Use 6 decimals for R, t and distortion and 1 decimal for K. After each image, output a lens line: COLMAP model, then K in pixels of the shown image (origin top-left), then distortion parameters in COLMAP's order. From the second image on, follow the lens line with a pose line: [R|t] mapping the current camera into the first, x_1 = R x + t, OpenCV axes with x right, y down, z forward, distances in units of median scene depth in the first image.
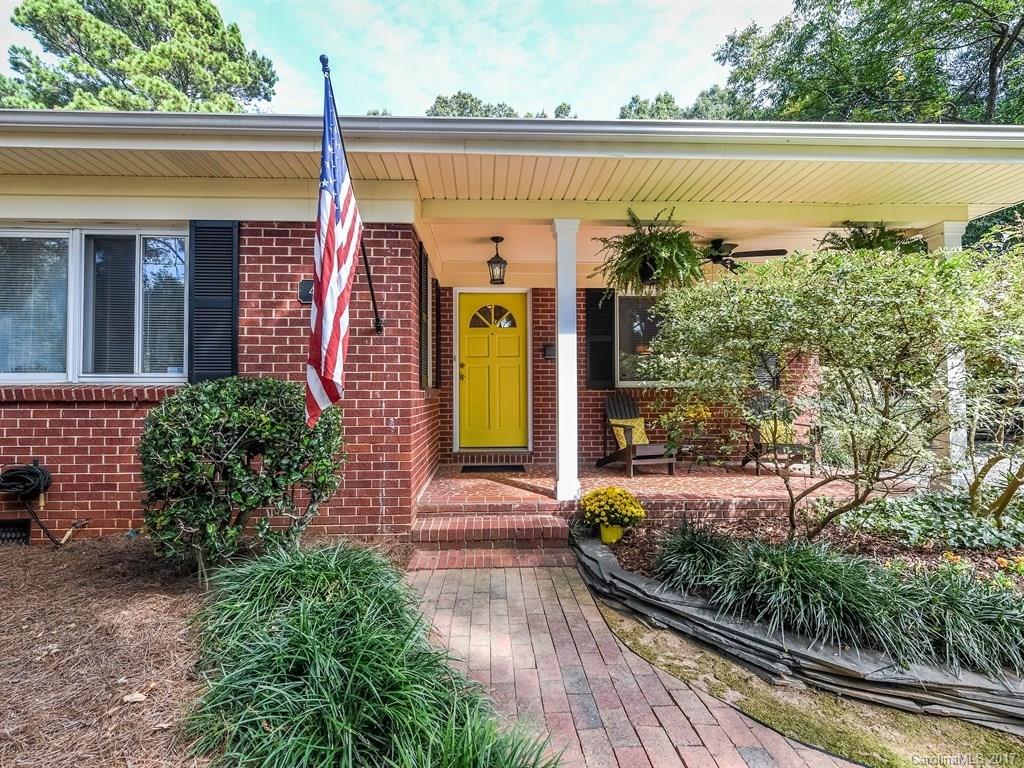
lens RADIAL K [[466.6, 0, 509.3], [0, 466.6, 391.0], [0, 0, 1]] dist [0.000375, -0.000099]
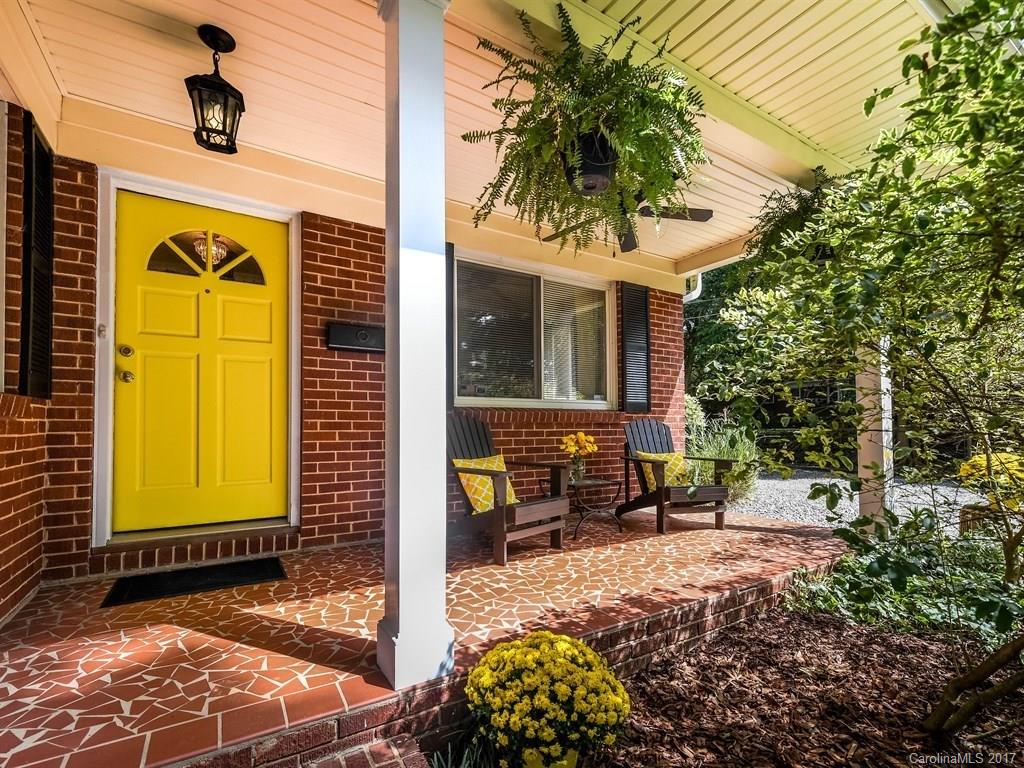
lens RADIAL K [[418.1, 0, 511.6], [0, 418.1, 420.2], [0, 0, 1]] dist [0.000084, 0.000041]
pose [[0.846386, 0.009918, 0.532478, 0.001337], [-0.006784, 0.999946, -0.007841, 0.014700], [-0.532527, 0.003024, 0.846408, 0.483867]]
